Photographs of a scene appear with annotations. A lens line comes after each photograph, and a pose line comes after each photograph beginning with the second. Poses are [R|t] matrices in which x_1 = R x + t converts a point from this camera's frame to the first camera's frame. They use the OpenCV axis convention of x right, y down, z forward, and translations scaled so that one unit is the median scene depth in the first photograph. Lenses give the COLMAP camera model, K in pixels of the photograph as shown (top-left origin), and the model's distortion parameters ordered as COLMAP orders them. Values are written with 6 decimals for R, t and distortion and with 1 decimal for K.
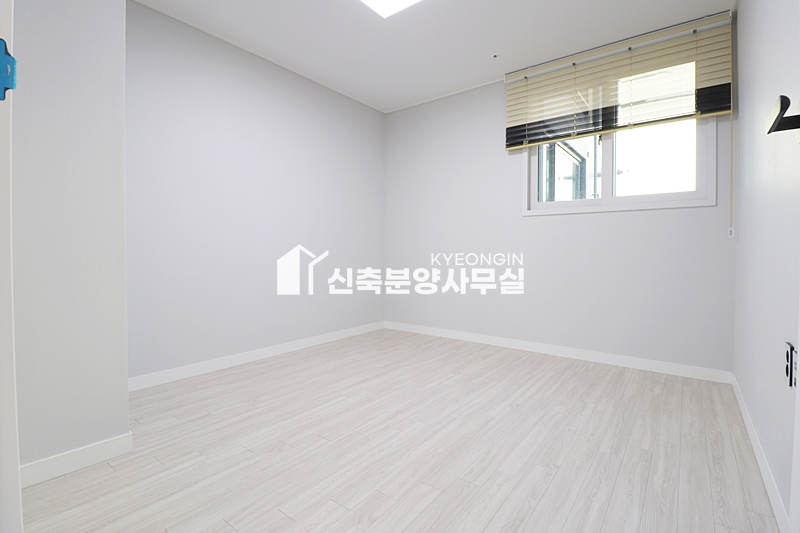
lens RADIAL K [[371.2, 0, 402.1], [0, 371.2, 259.9], [0, 0, 1]] dist [-0.000761, -0.037368]
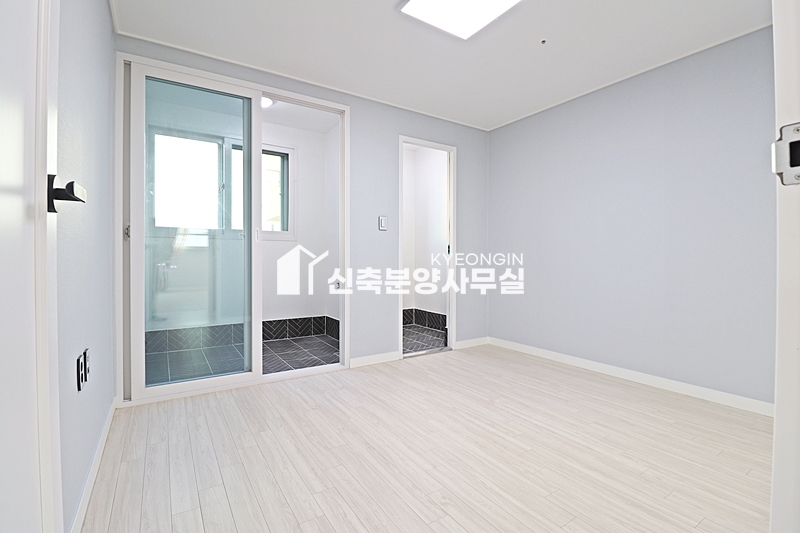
lens RADIAL K [[371.2, 0, 402.1], [0, 371.2, 259.9], [0, 0, 1]] dist [-0.000761, -0.037368]
pose [[0.320062, 0.000101, 0.947397, -1.242277], [0.013532, 0.999898, -0.004678, -0.050470], [-0.947300, 0.014317, 0.320028, 1.046380]]
